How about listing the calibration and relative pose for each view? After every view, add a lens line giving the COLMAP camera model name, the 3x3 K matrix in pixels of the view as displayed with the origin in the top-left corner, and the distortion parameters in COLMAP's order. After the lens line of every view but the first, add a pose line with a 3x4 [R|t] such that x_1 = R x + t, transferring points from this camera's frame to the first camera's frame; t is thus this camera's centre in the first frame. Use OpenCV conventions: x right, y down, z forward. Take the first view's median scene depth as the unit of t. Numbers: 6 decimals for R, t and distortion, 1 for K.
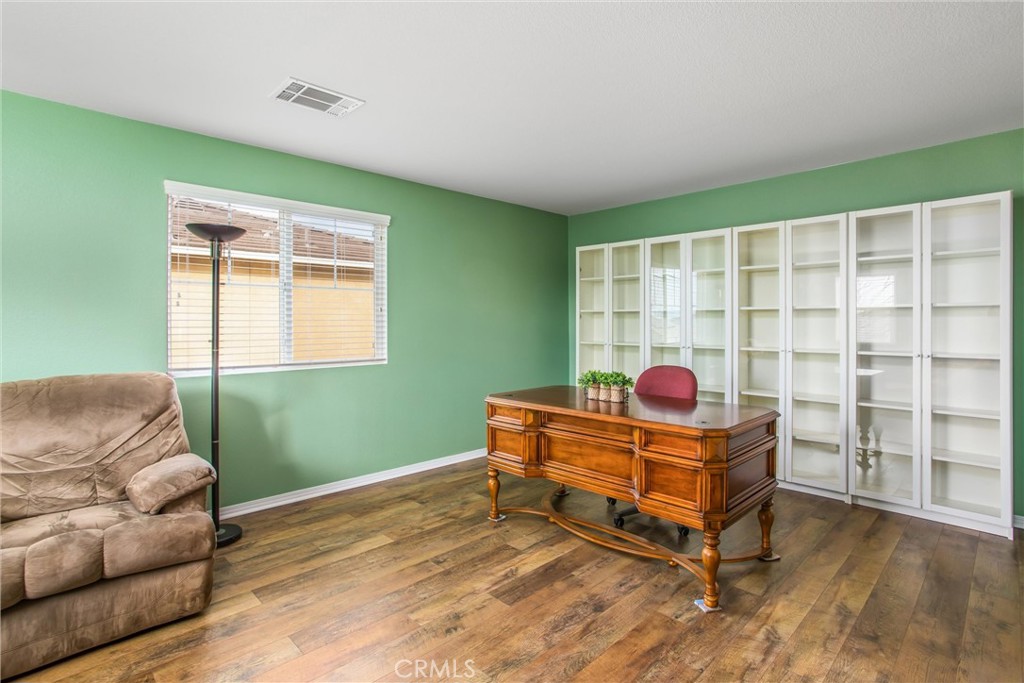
lens RADIAL K [[505.6, 0, 513.8], [0, 505.6, 331.7], [0, 0, 1]] dist [-0.043694, 0.035222]
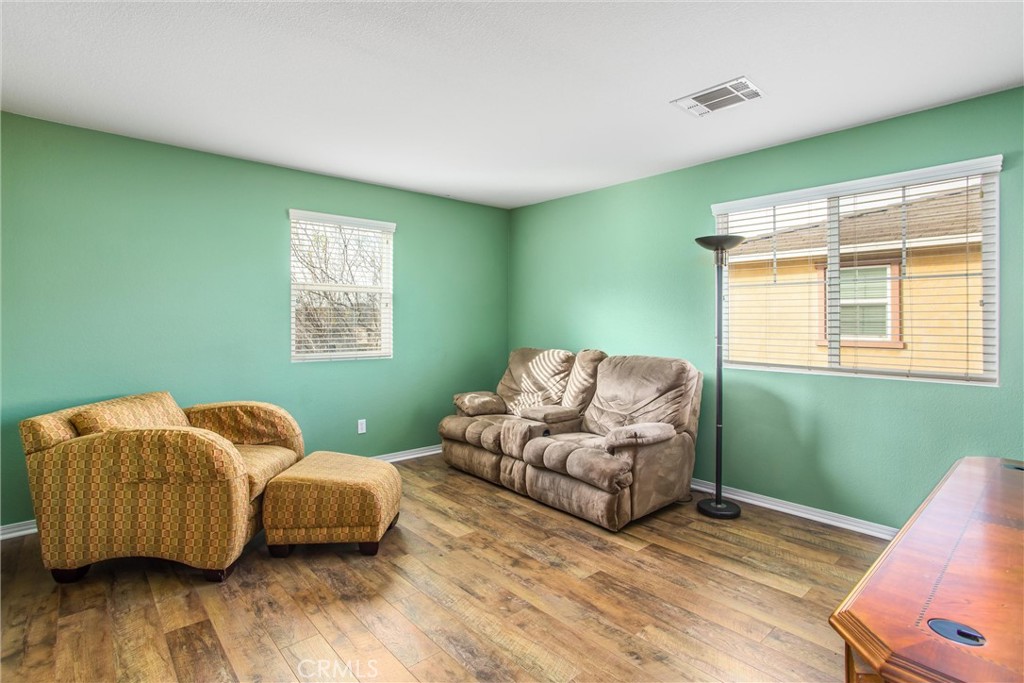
lens RADIAL K [[501.5, 0, 511.0], [0, 501.5, 326.5], [0, 0, 1]] dist [-0.048767, 0.032675]
pose [[-0.038168, 0.009255, -0.999228, 0.557533], [-0.025050, 0.999634, 0.010215, -0.005850], [0.998957, 0.025420, -0.037922, 0.568093]]
